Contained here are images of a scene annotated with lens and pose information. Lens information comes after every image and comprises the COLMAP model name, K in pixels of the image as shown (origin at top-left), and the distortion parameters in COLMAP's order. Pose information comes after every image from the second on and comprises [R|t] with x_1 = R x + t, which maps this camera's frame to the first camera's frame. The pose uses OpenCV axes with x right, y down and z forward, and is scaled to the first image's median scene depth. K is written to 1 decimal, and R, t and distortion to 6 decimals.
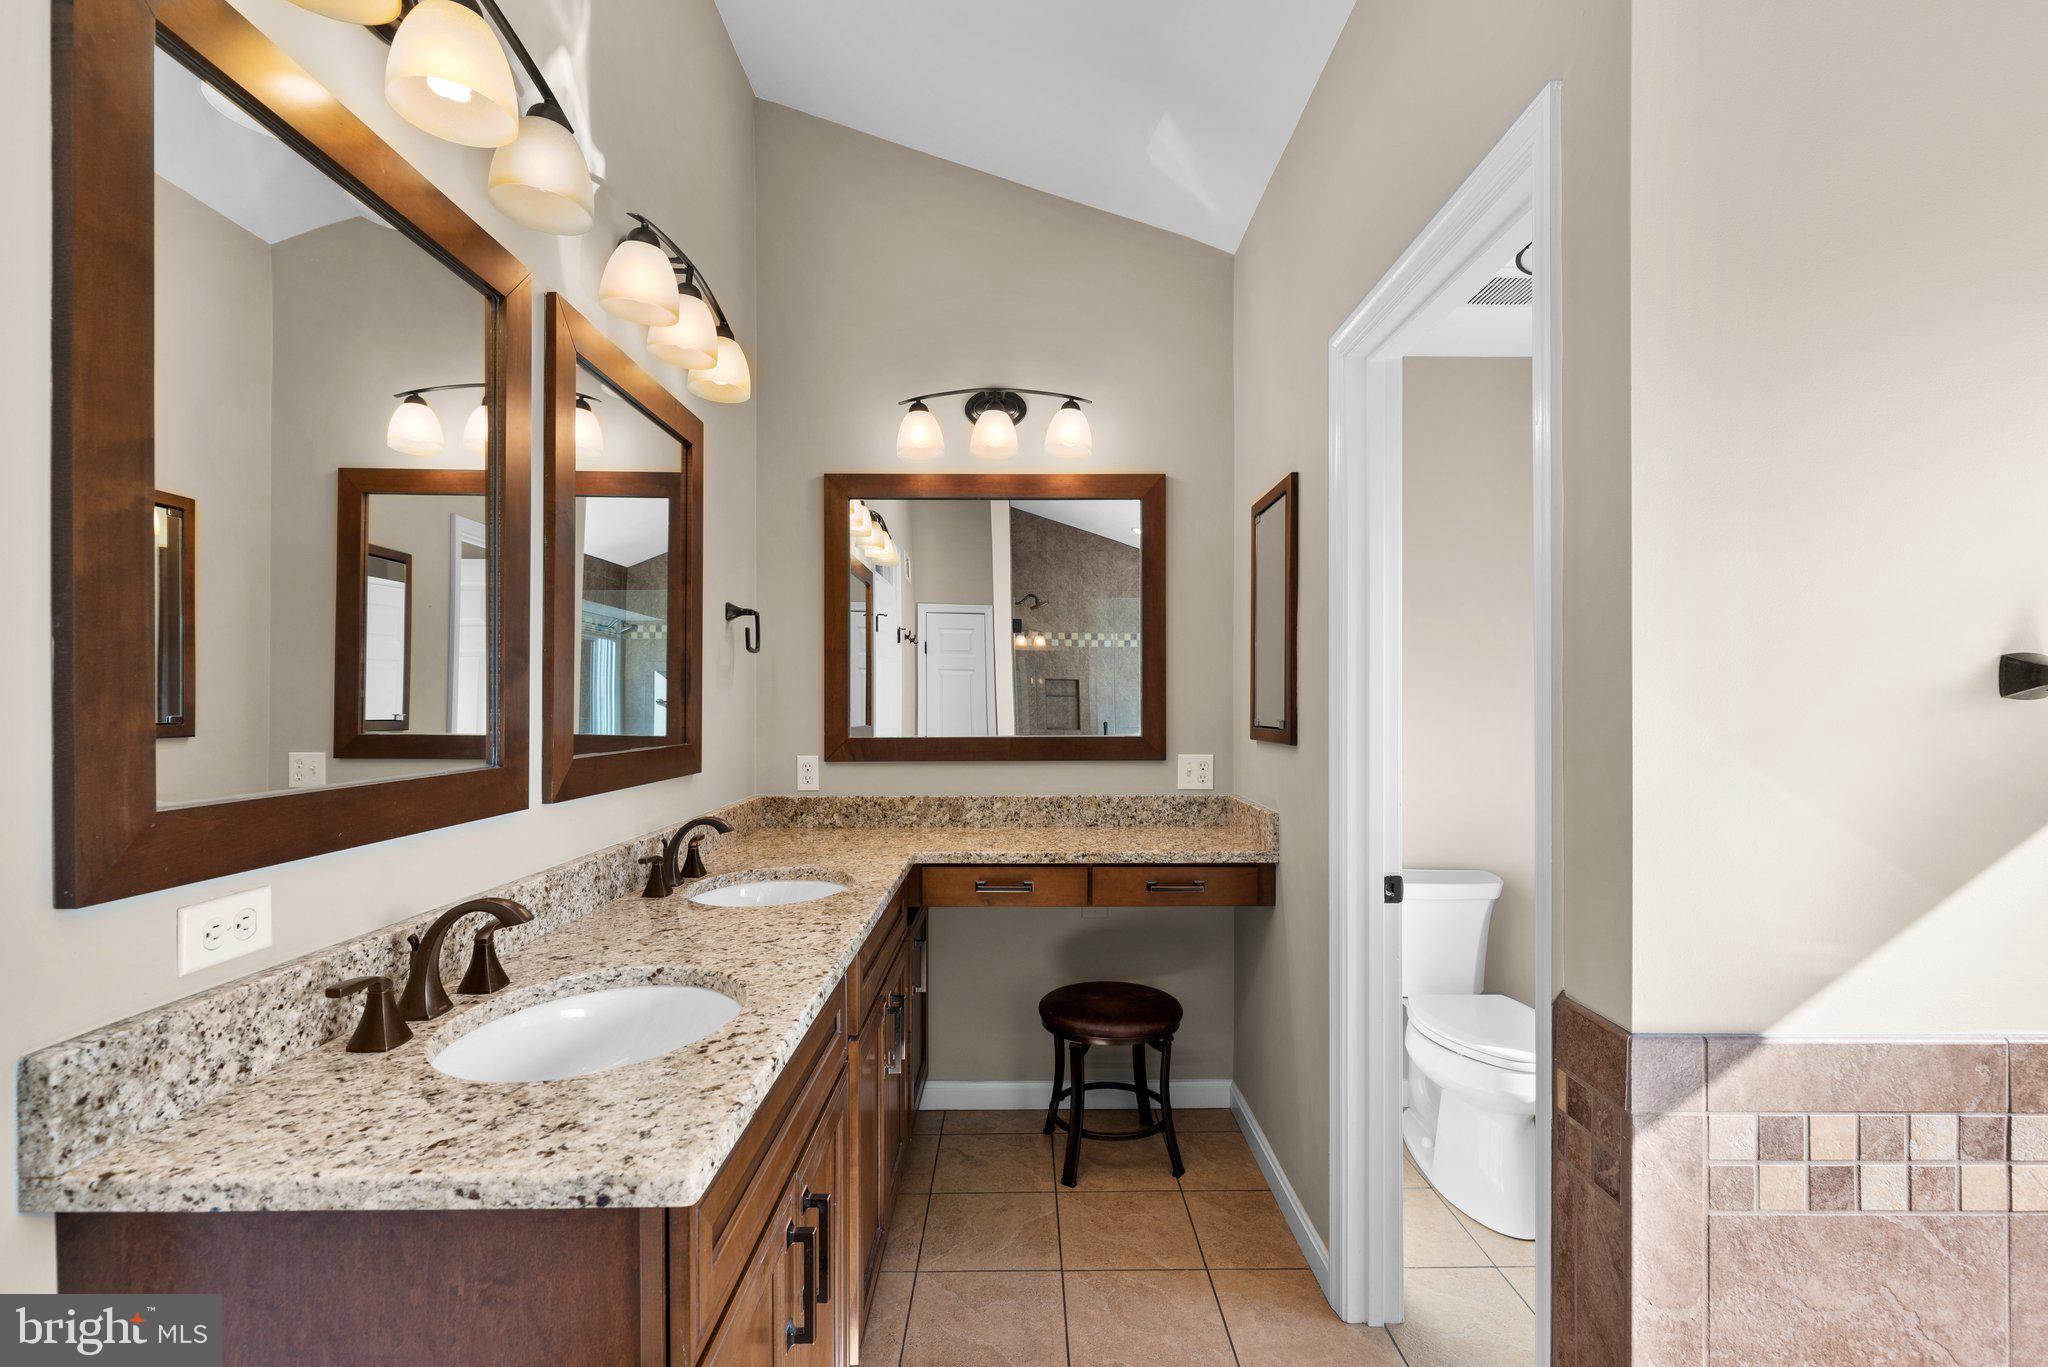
lens RADIAL K [[924.8, 0, 1033.1], [0, 924.8, 701.0], [0, 0, 1]] dist [0.003117, -0.001773]
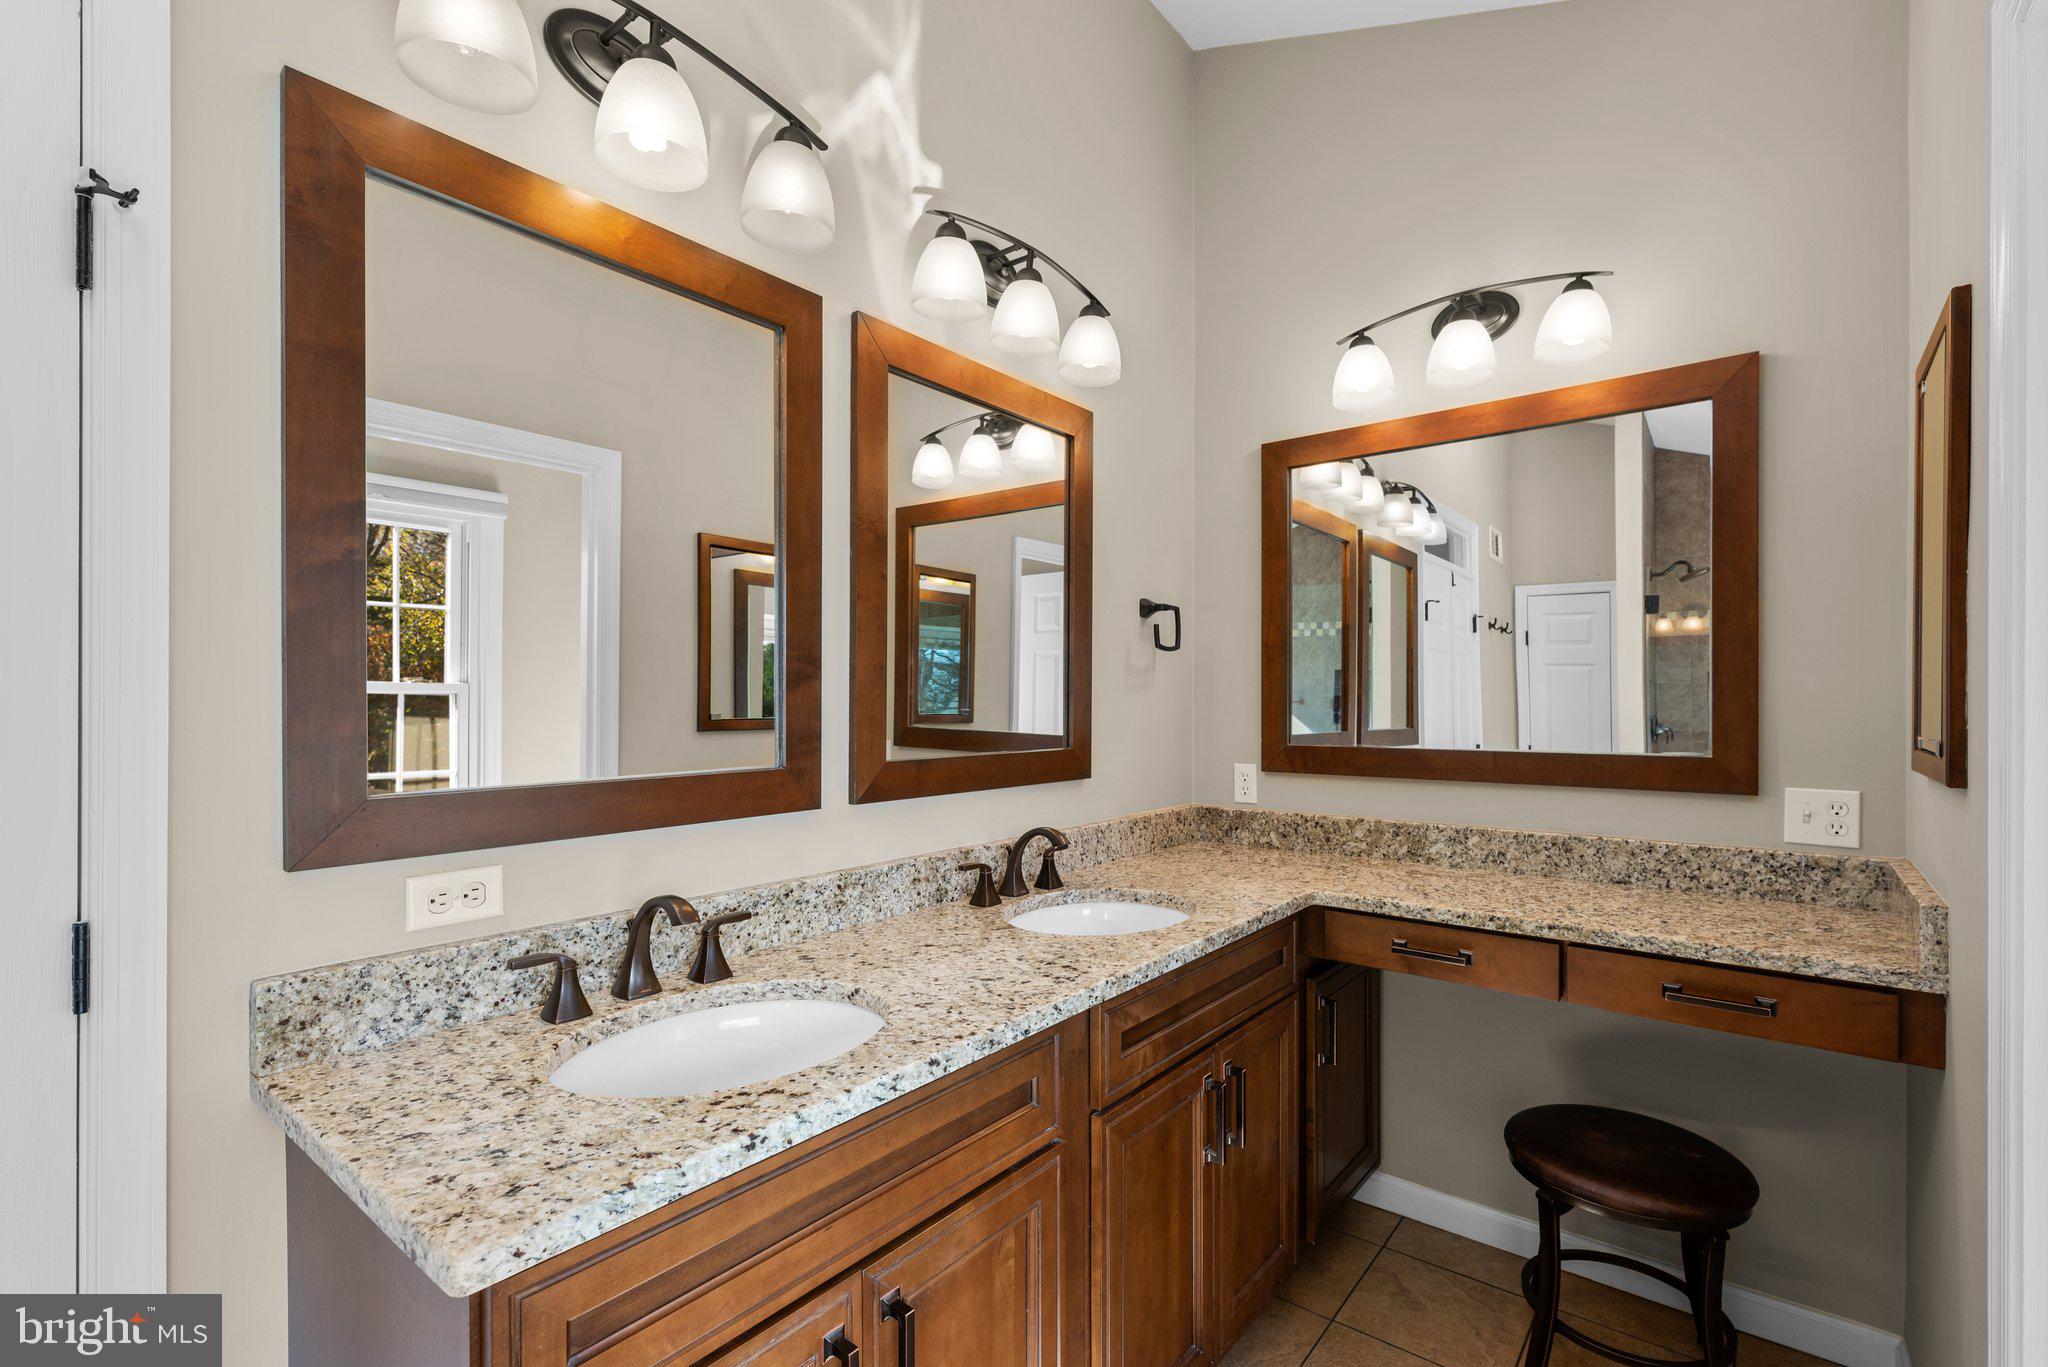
lens RADIAL K [[924.8, 0, 1014.7], [0, 924.8, 699.7], [0, 0, 1]] dist [0.003117, -0.001773]
pose [[0.772577, -0.000102, -0.634921, 0.185029], [0.001643, 0.999997, 0.001839, -0.005654], [0.634918, -0.002463, 0.772575, 0.208826]]
